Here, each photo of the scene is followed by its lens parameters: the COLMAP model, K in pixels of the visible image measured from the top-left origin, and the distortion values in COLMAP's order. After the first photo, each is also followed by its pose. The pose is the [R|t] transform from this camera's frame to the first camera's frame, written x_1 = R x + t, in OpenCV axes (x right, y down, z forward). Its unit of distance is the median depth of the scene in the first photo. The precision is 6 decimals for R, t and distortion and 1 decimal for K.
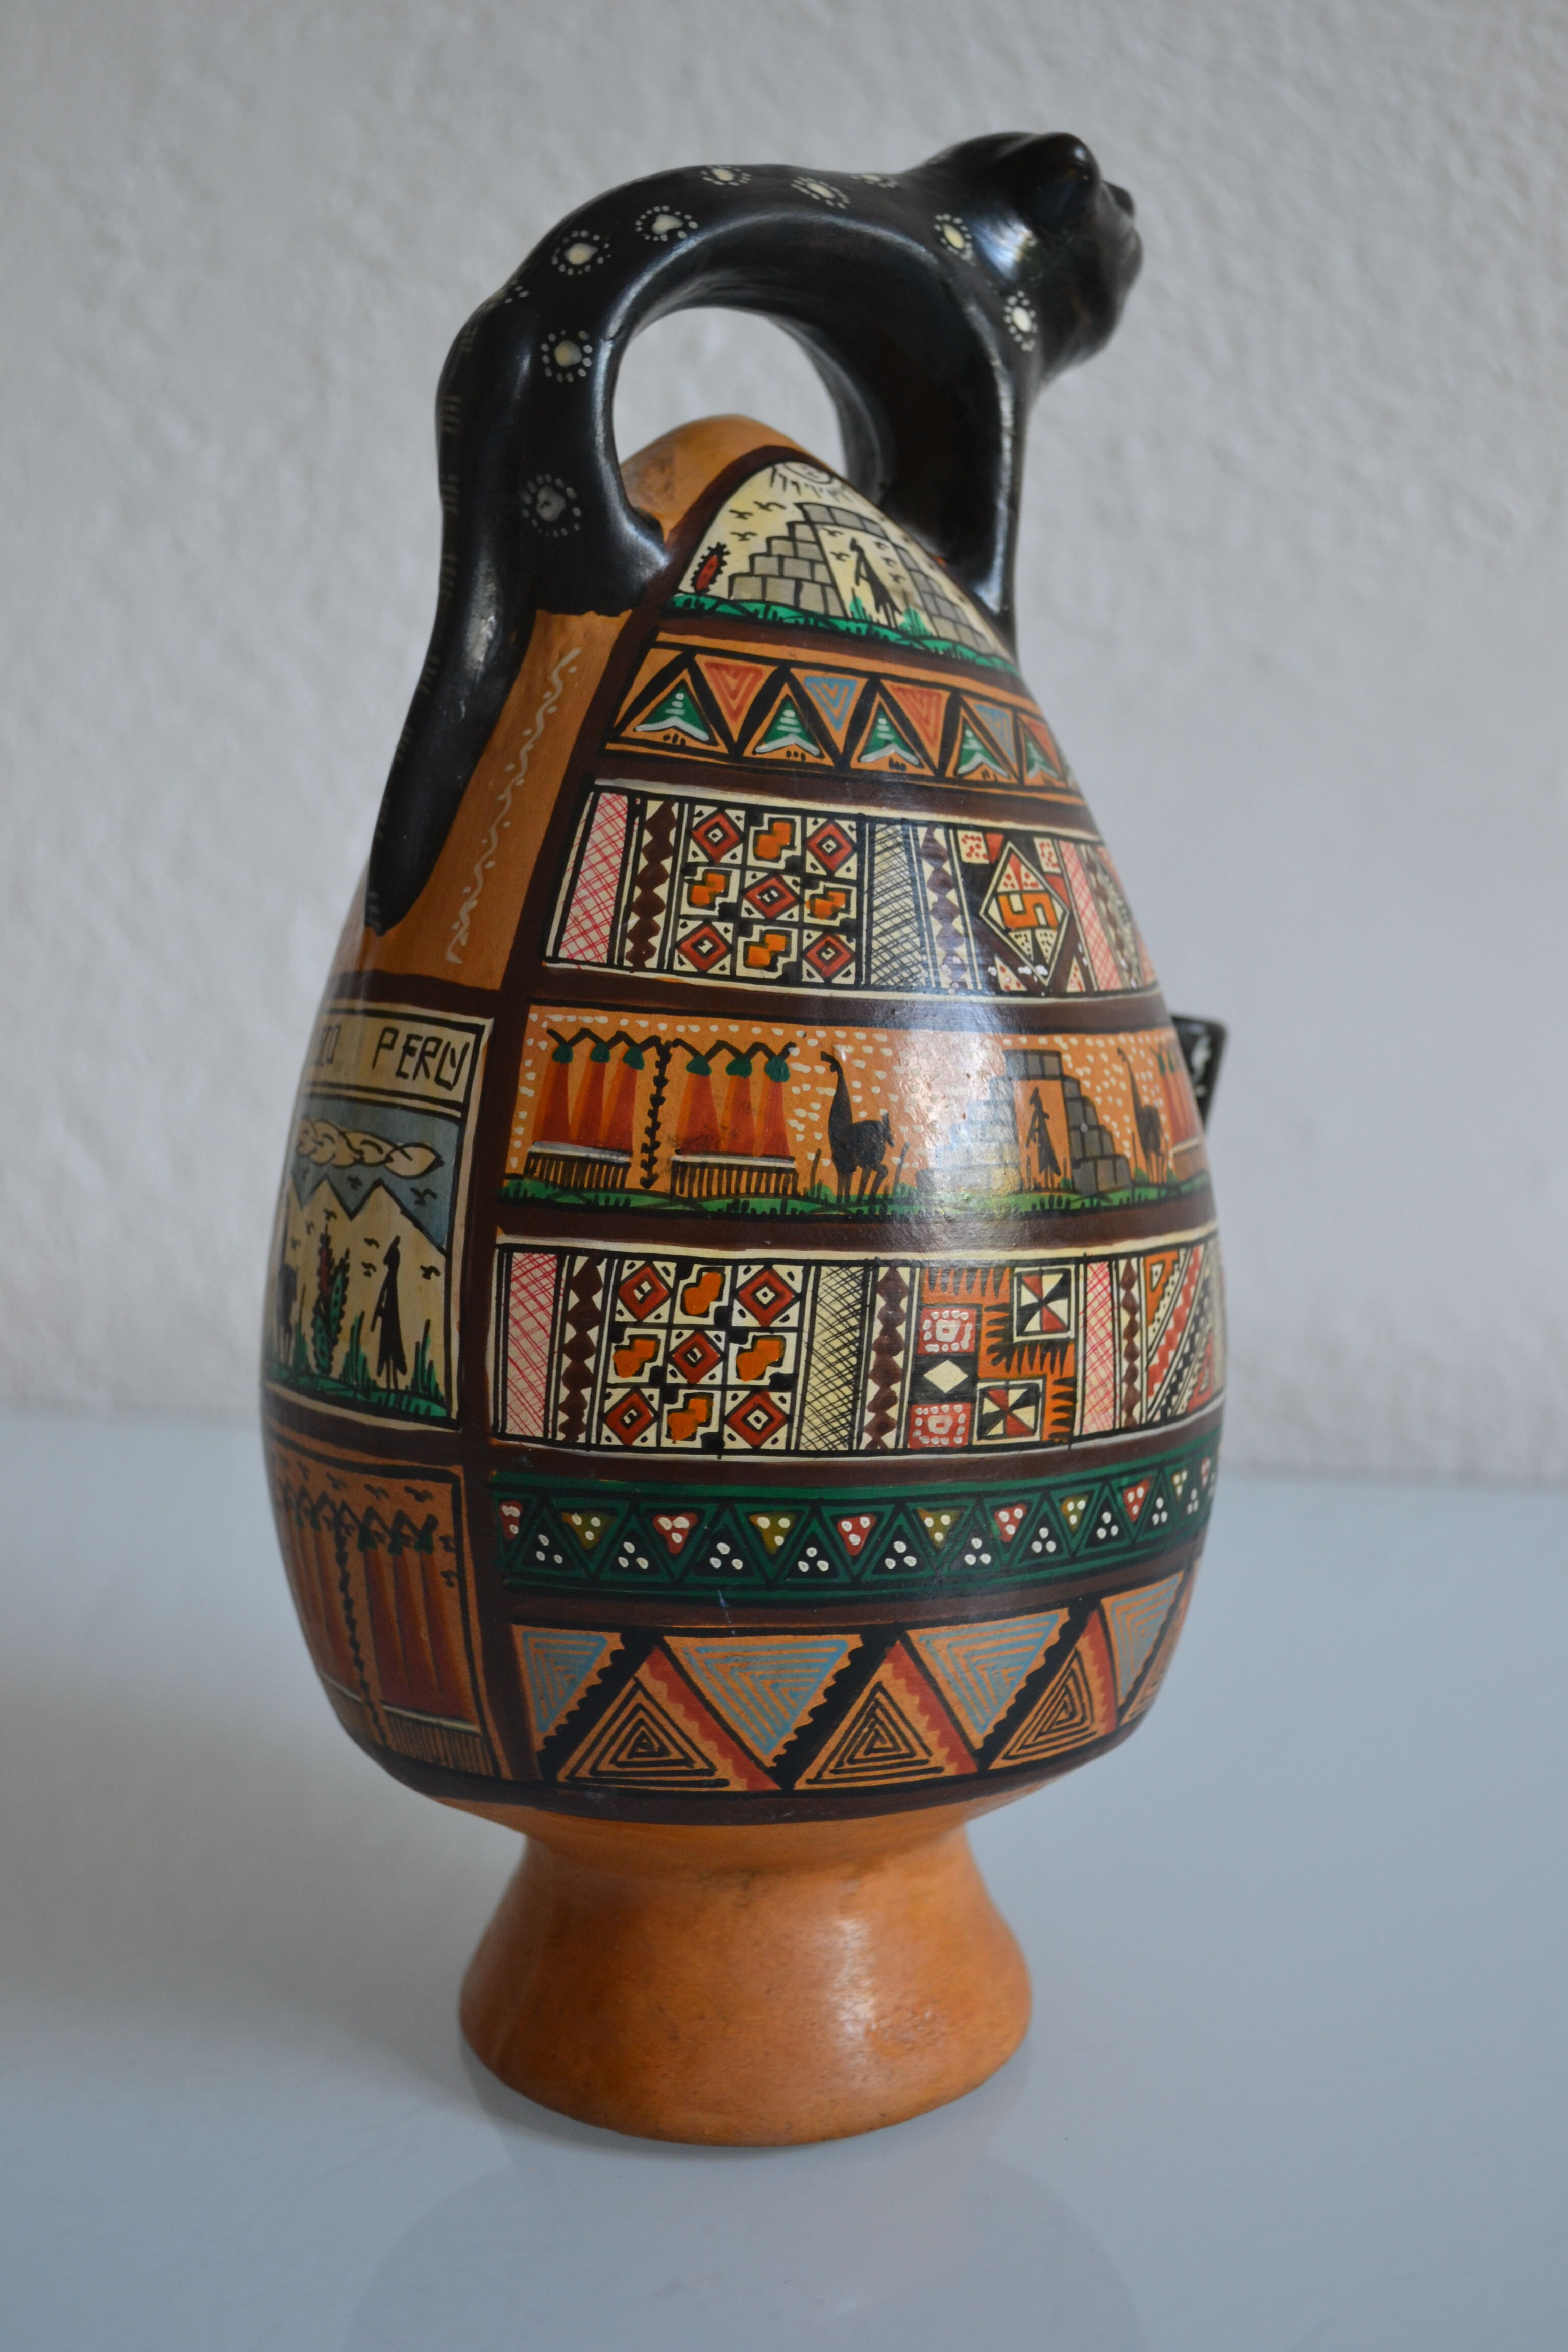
lens RADIAL K [[3121.9, 0, 772.5], [0, 3121.9, 1174.0], [0, 0, 1]] dist [-0.043550, -0.018190]
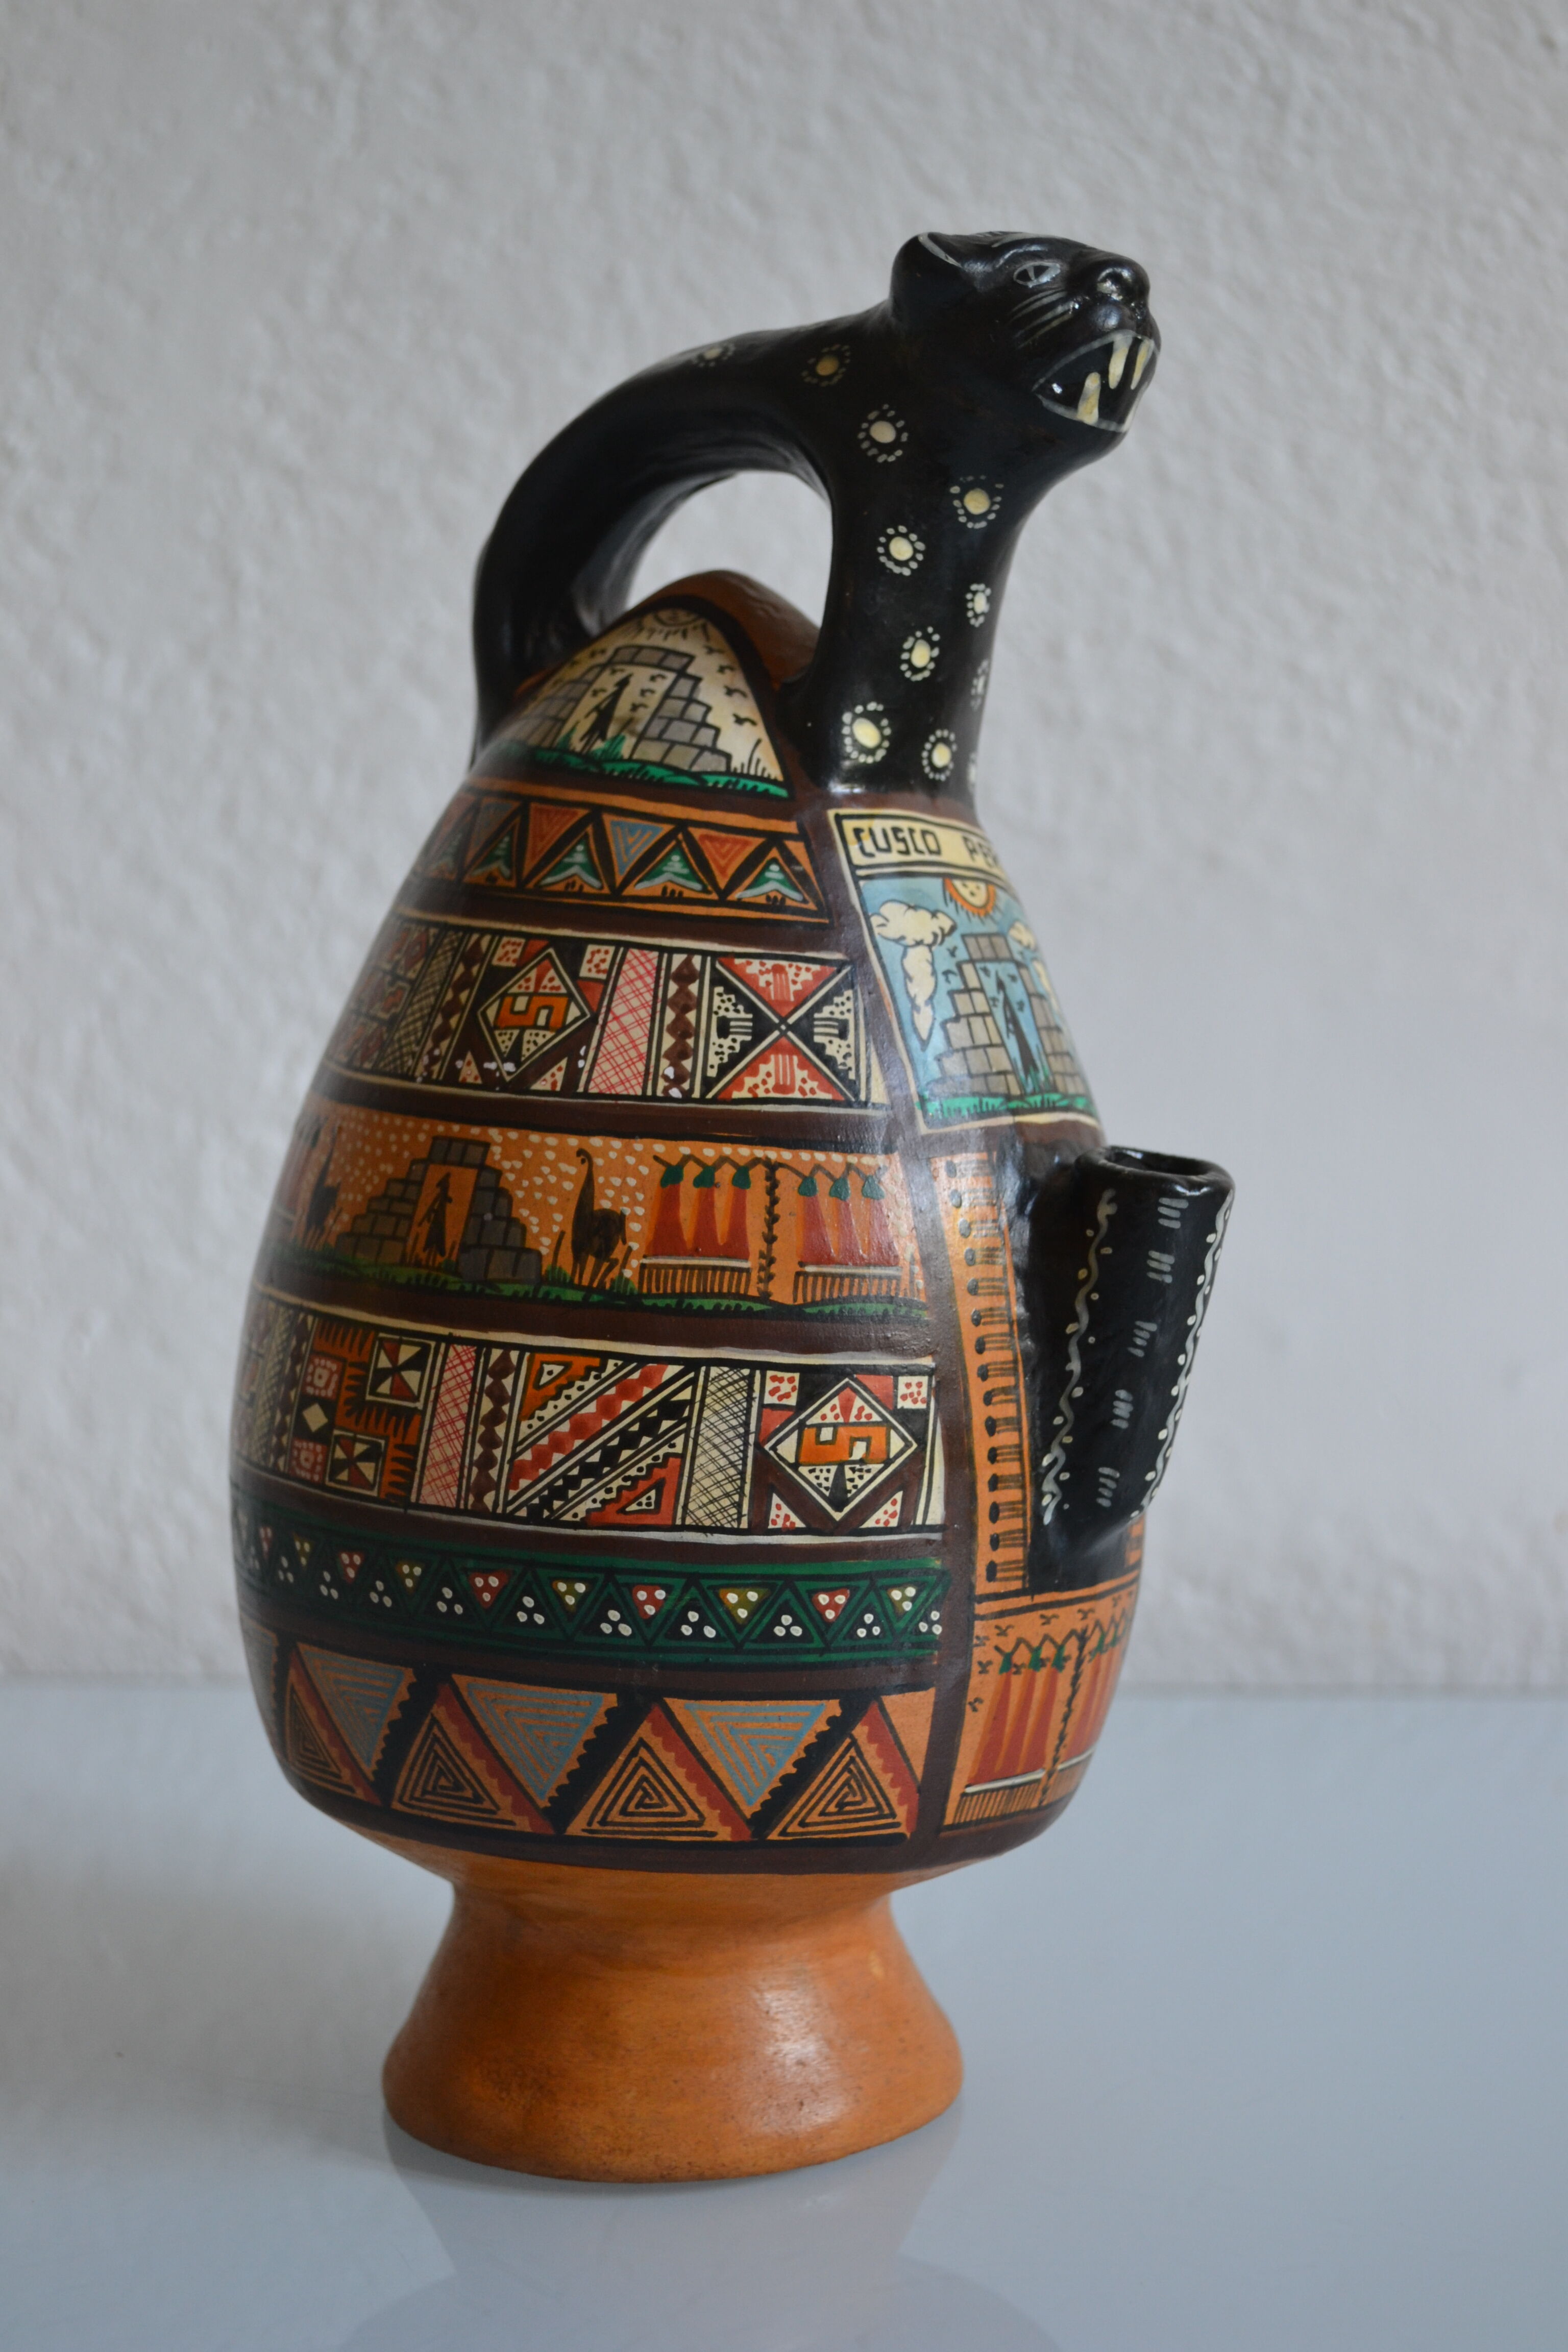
lens RADIAL K [[3121.9, 0, 772.5], [0, 3121.9, 1174.0], [0, 0, 1]] dist [-0.043550, -0.018190]
pose [[0.345097, 0.048770, -0.937299, 1.134142], [-0.137273, 0.990533, 0.000998, -0.044050], [0.928474, 0.128322, 0.348524, 0.742034]]
